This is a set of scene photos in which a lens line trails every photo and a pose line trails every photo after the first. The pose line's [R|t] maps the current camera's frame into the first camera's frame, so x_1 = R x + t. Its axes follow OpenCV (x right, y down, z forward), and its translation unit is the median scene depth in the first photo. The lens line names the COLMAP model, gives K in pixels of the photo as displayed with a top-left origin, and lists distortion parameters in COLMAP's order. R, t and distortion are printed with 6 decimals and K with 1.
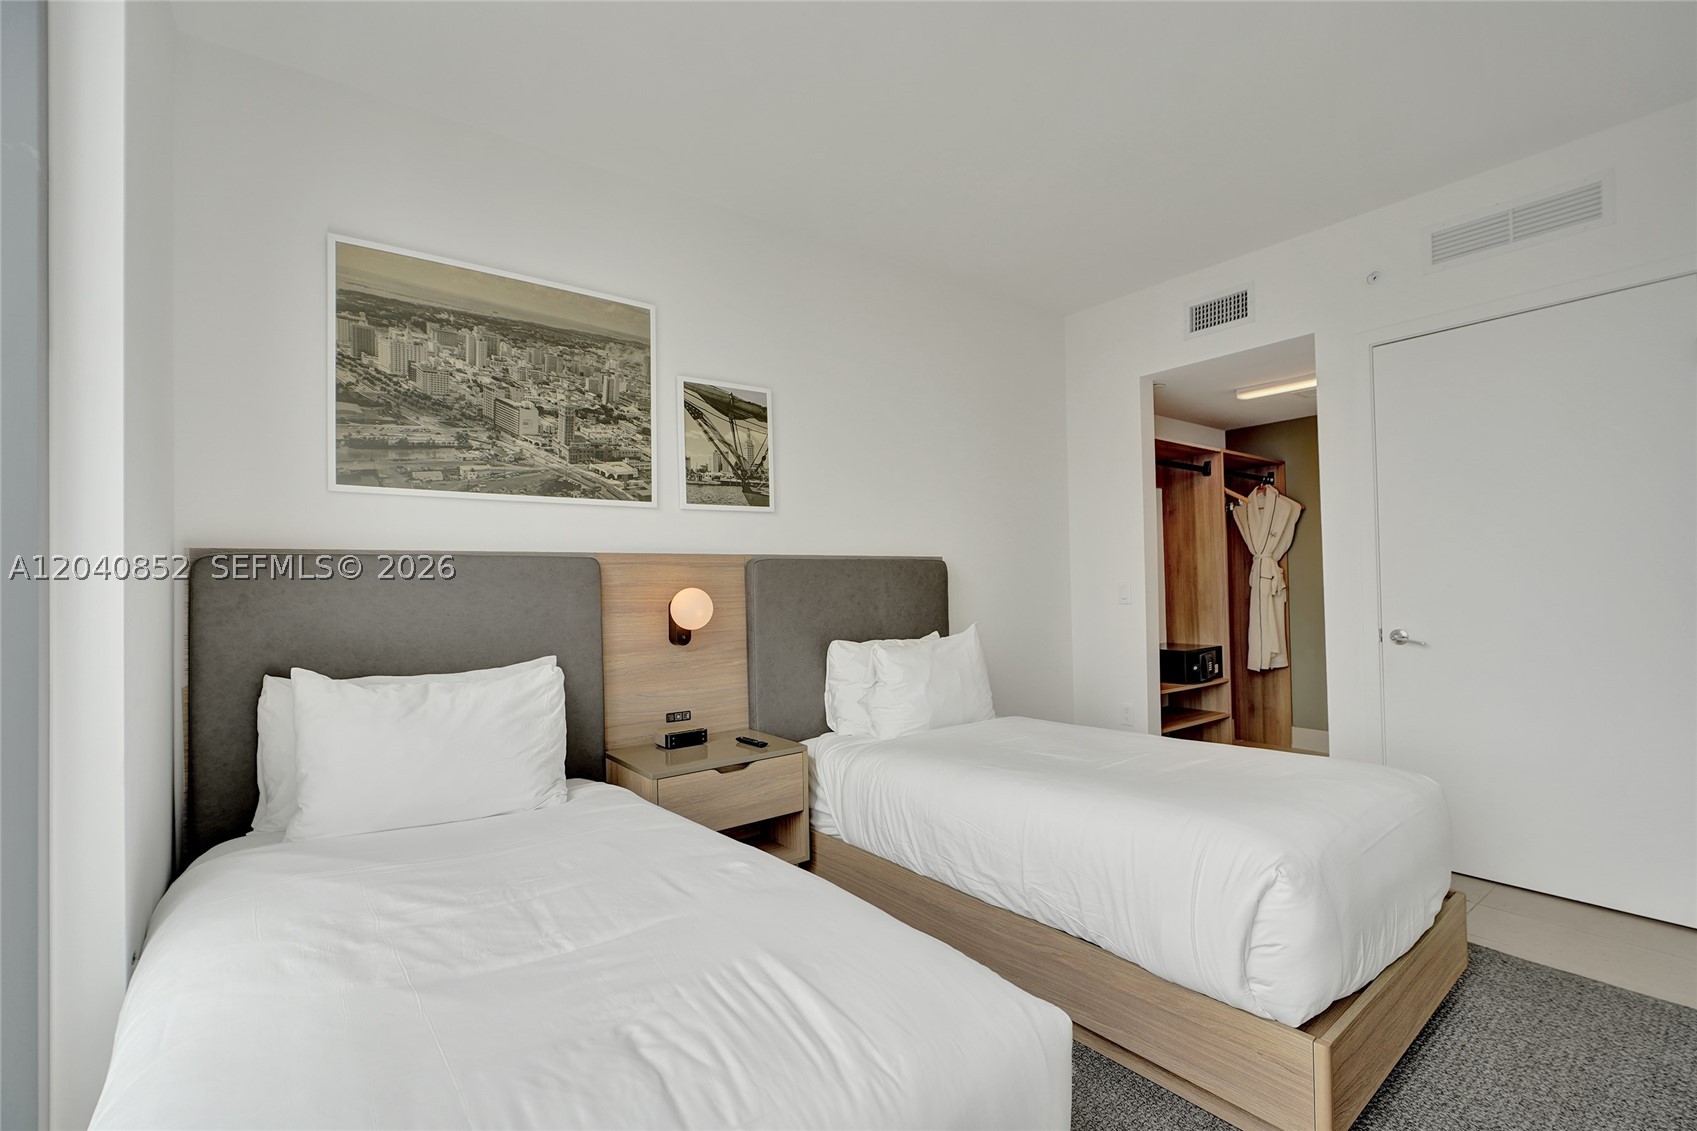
lens RADIAL K [[759.9, 0, 848.5], [0, 759.9, 565.5], [0, 0, 1]] dist [-0.002032, -0.000084]
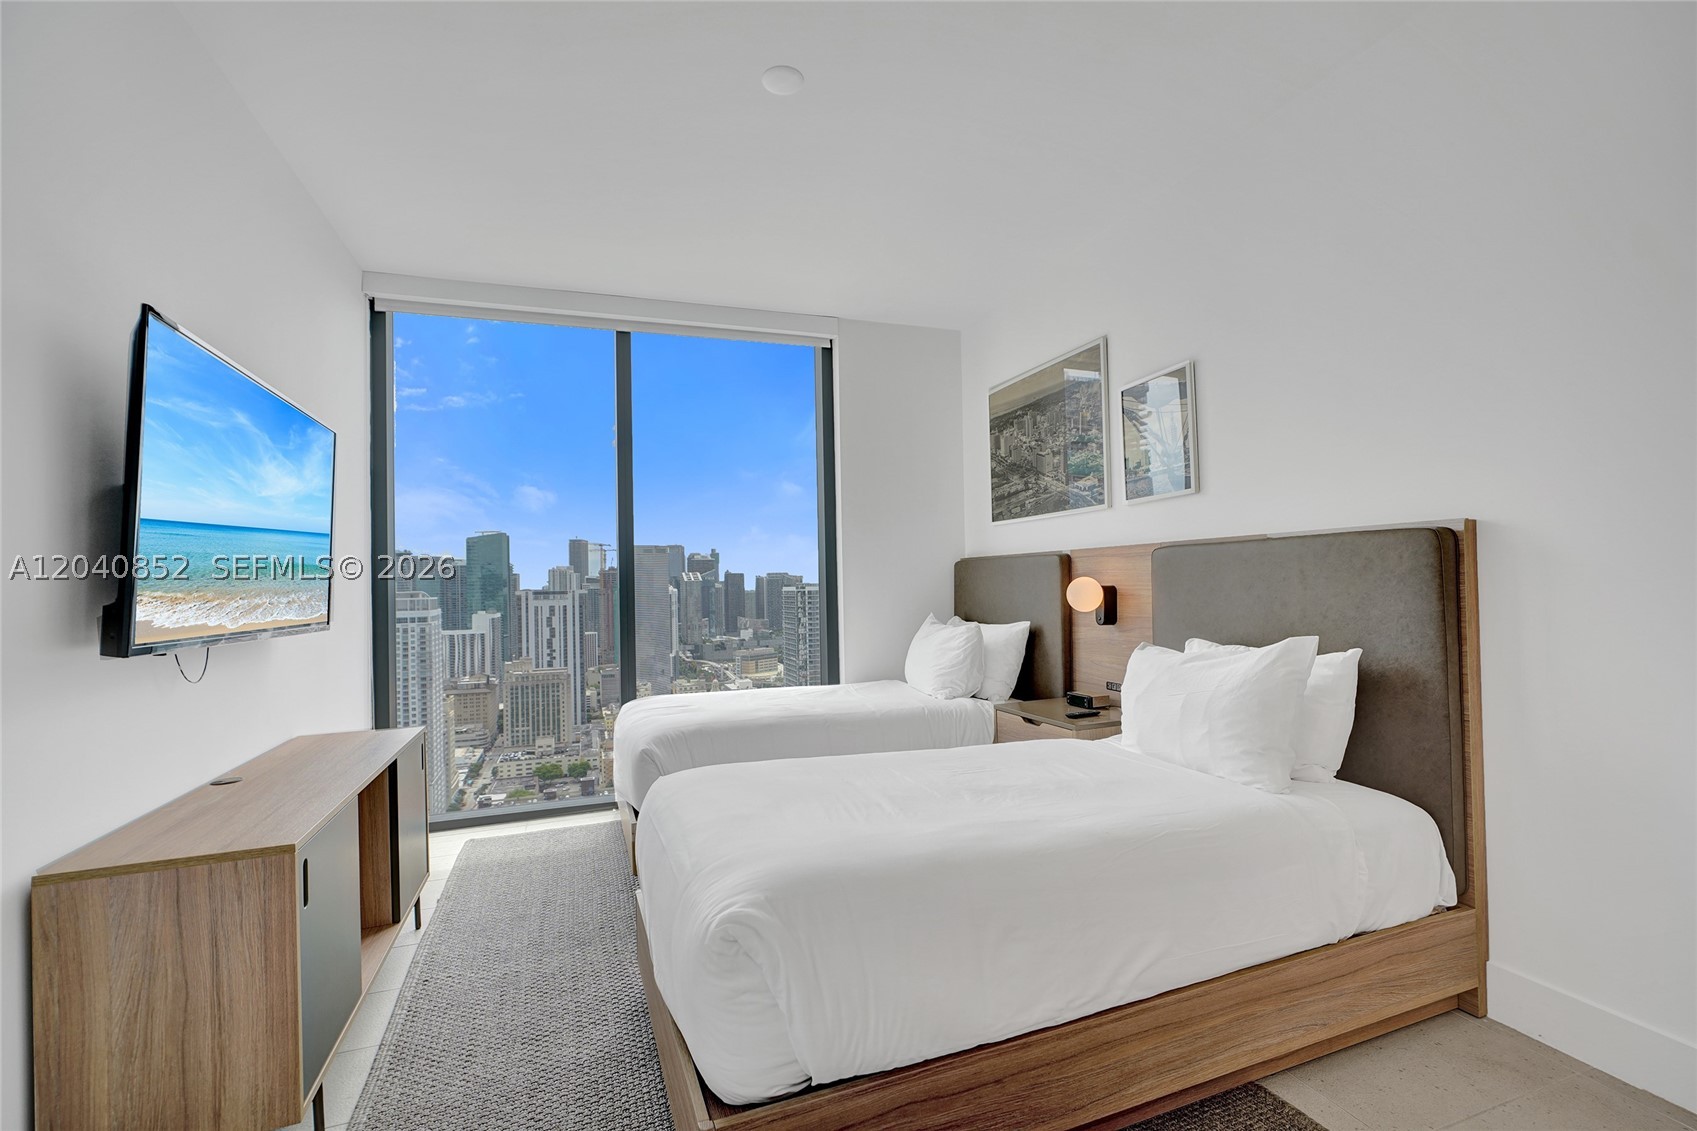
lens RADIAL K [[759.9, 0, 848.5], [0, 759.9, 565.5], [0, 0, 1]] dist [-0.002032, -0.000084]
pose [[-0.302256, -0.013458, -0.953132, 1.118883], [0.028948, 0.999310, -0.023290, 0.031967], [0.952787, -0.034631, -0.301658, 1.095844]]
